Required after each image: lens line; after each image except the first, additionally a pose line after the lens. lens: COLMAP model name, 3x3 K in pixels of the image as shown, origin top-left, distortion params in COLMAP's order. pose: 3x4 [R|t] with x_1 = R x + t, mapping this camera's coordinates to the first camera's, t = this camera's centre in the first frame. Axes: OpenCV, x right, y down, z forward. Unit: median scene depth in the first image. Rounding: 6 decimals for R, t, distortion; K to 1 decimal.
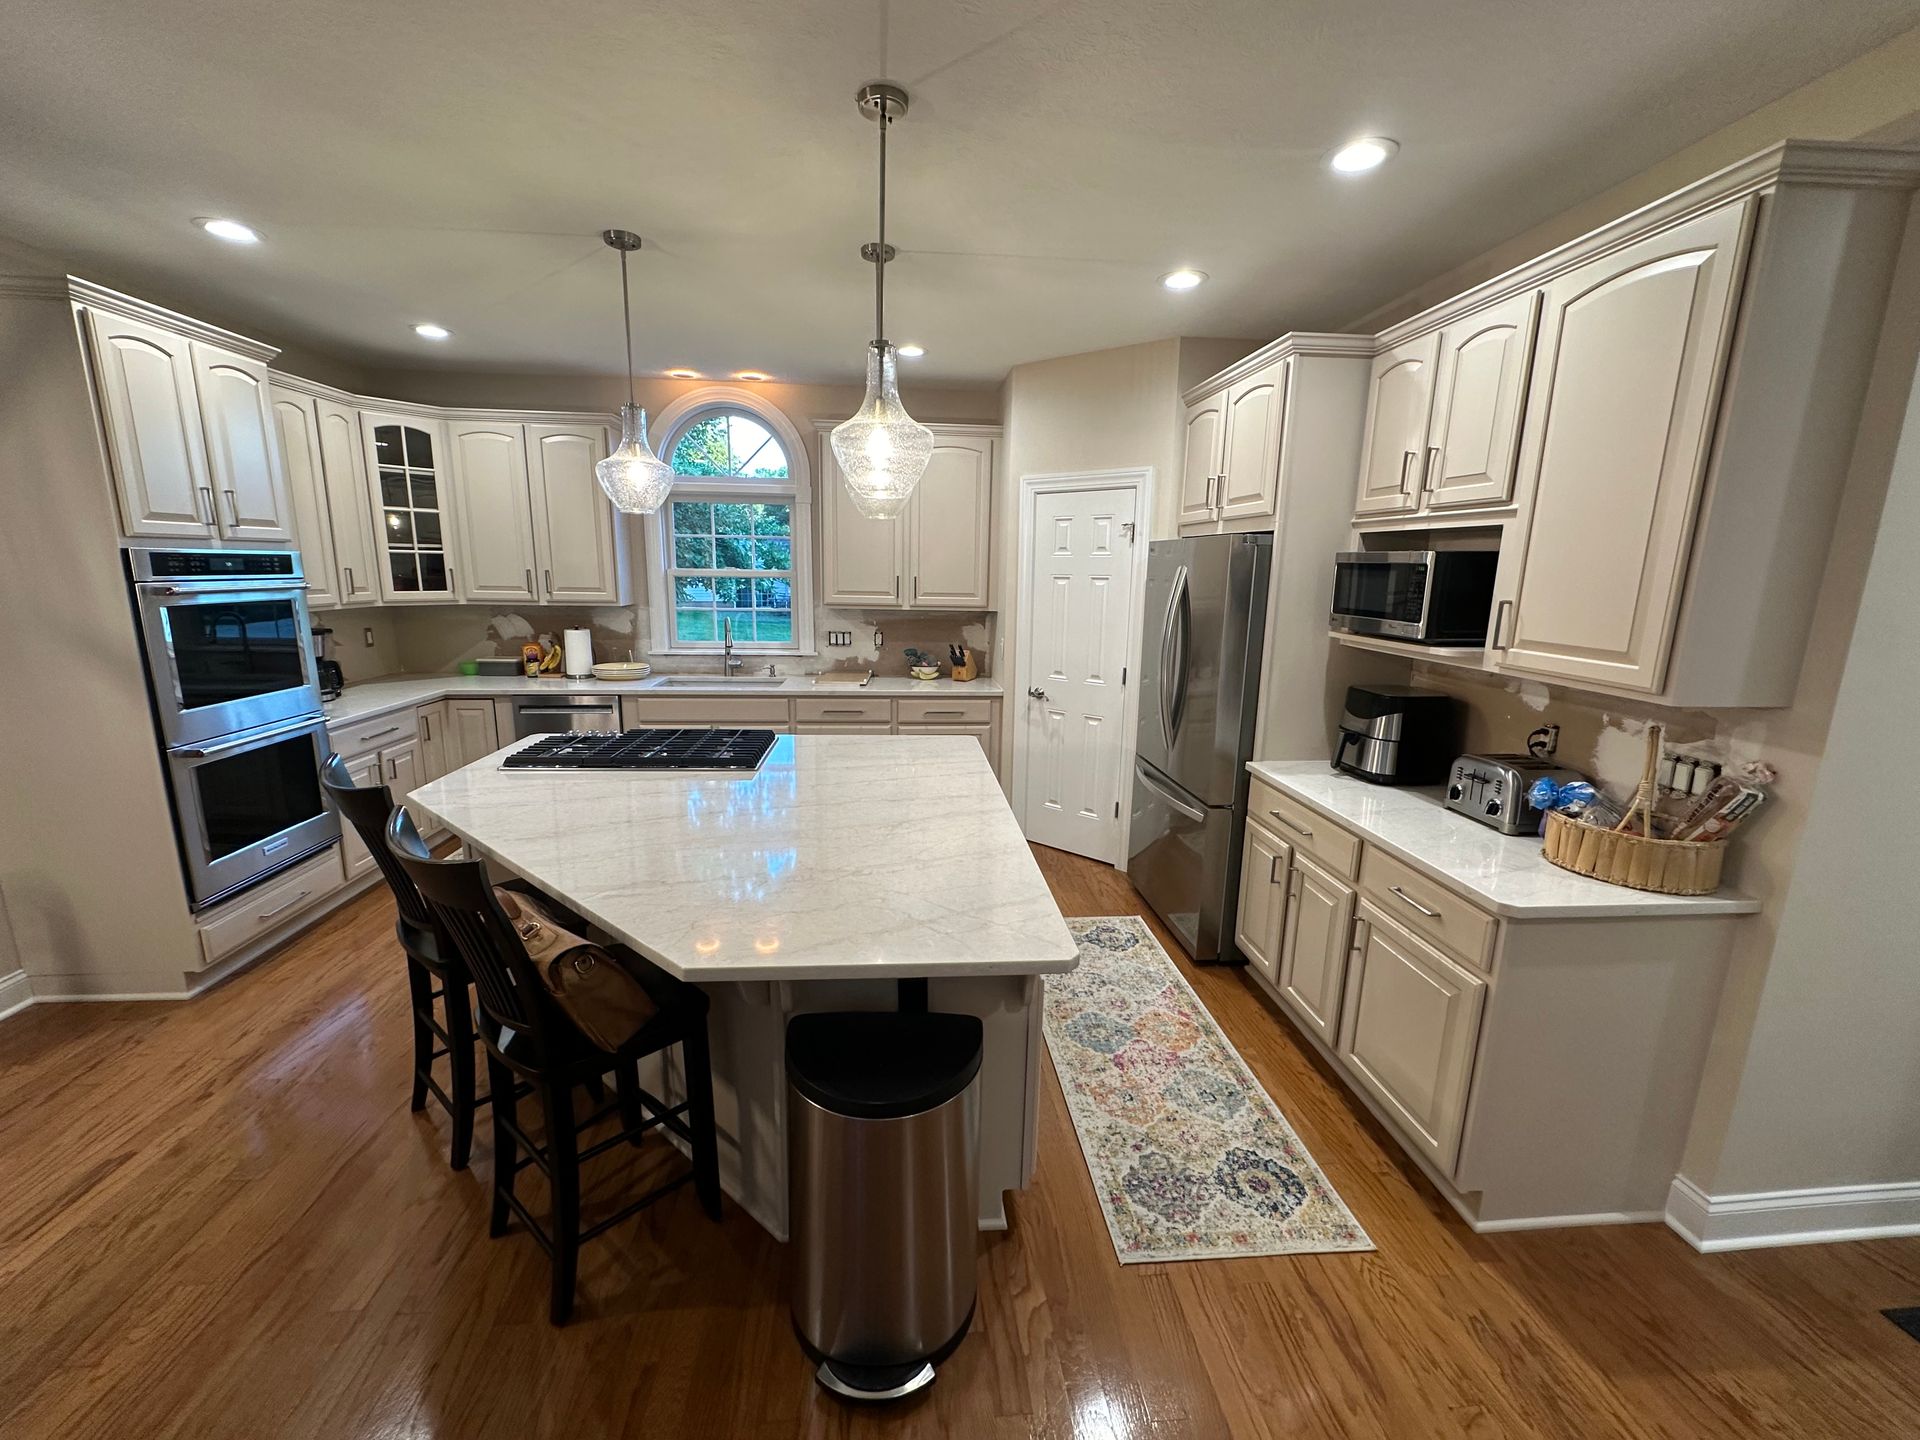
lens RADIAL K [[767.5, 0, 957.2], [0, 767.5, 719.3], [0, 0, 1]] dist [-0.000641, 0.001262]
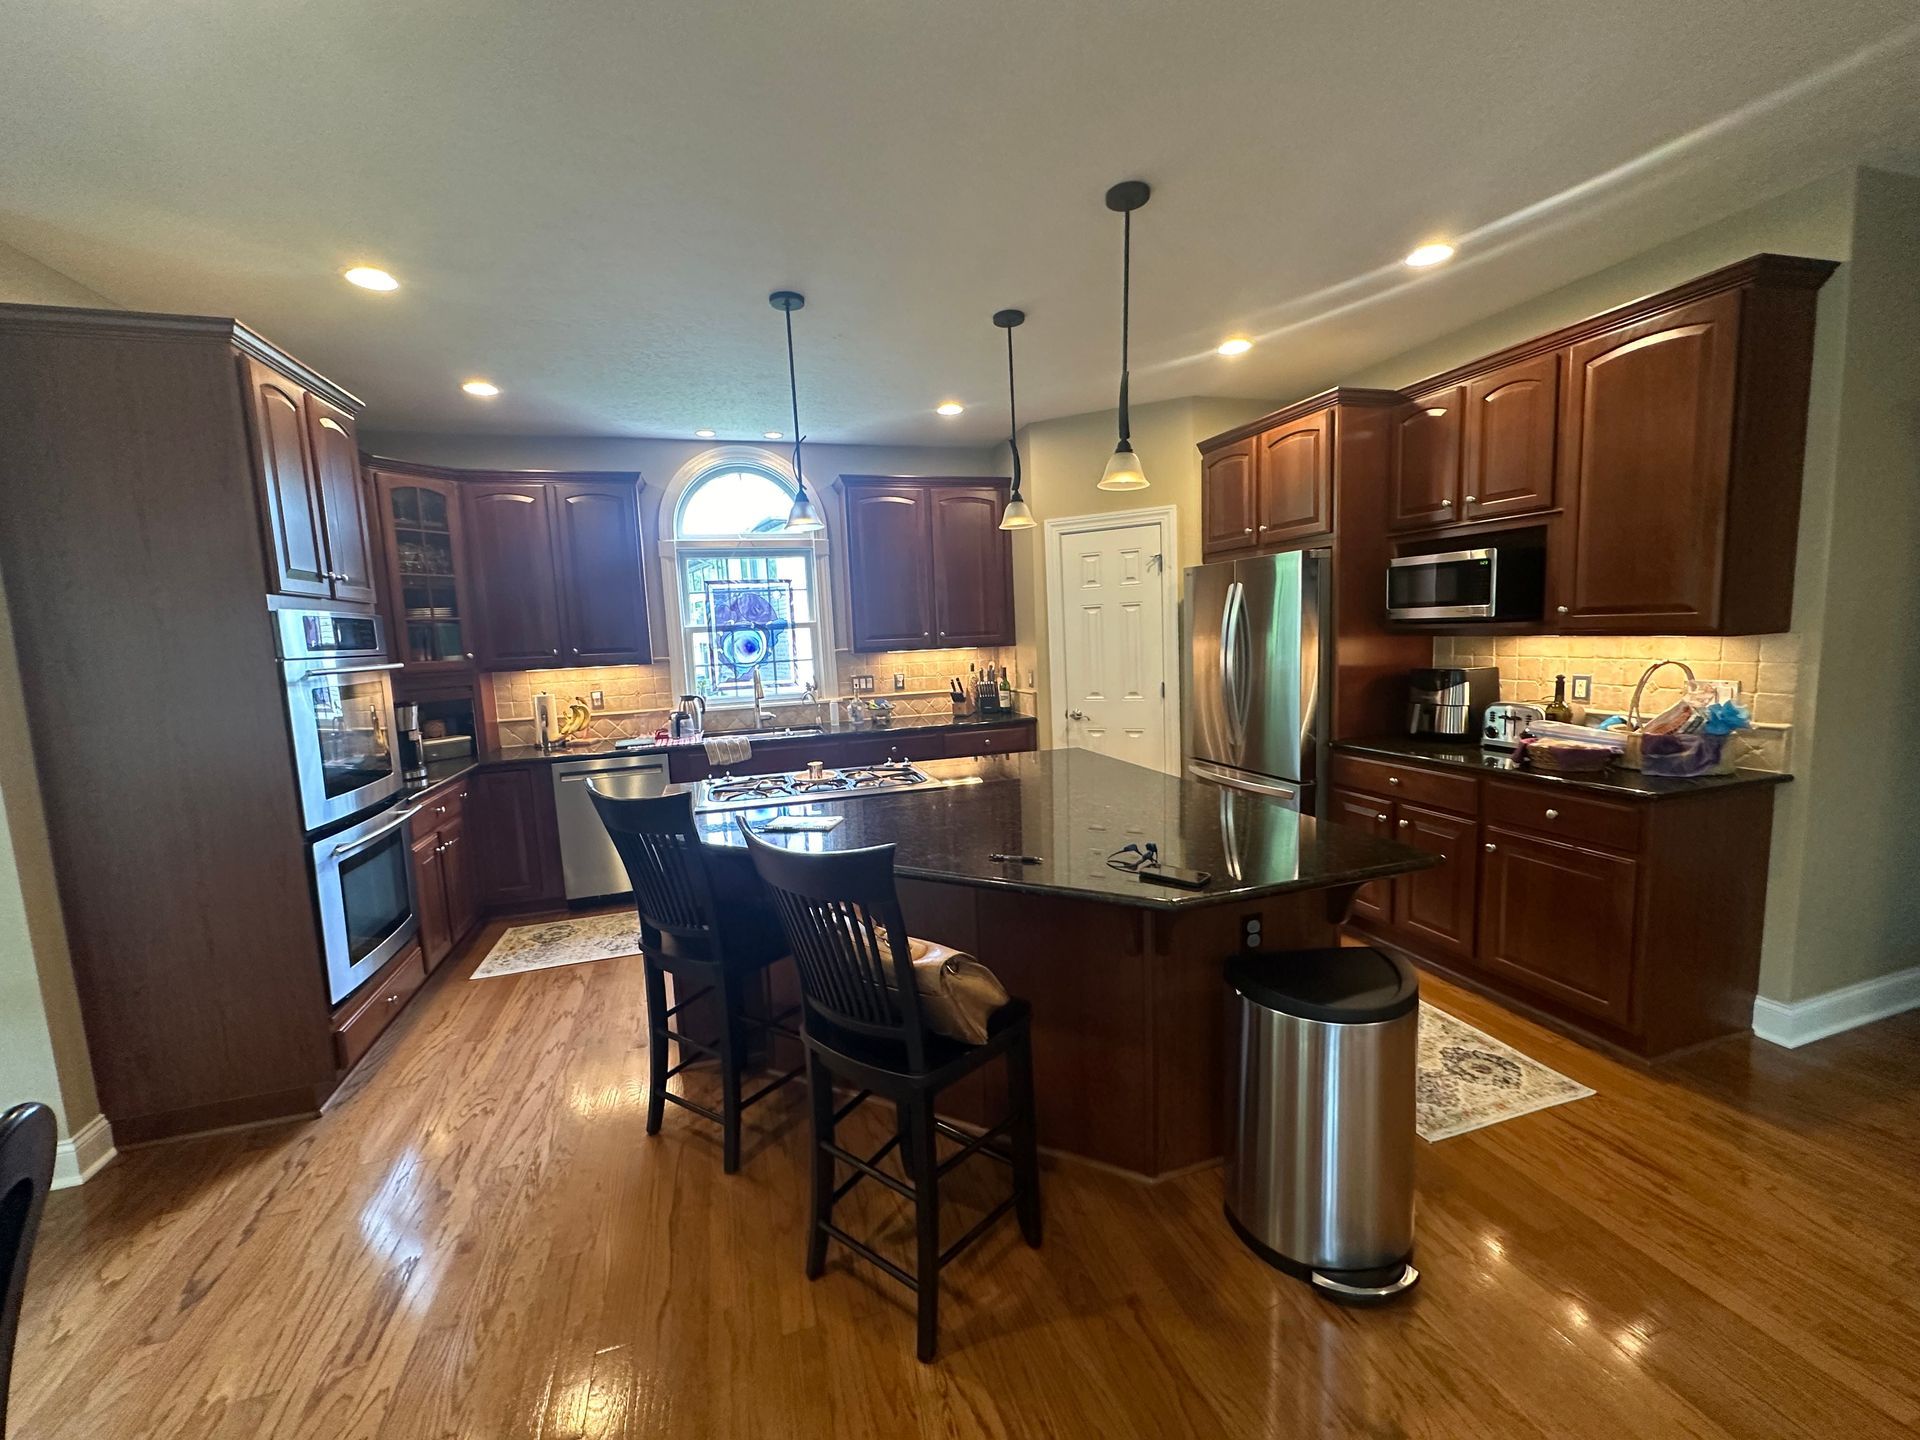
lens RADIAL K [[767.5, 0, 966.9], [0, 767.5, 715.3], [0, 0, 1]] dist [-0.000641, 0.001262]
pose [[0.974176, -0.083036, 0.209968, -0.551683], [0.101229, 0.991846, -0.077420, 0.070515], [-0.201827, 0.096676, 0.974638, -0.047375]]
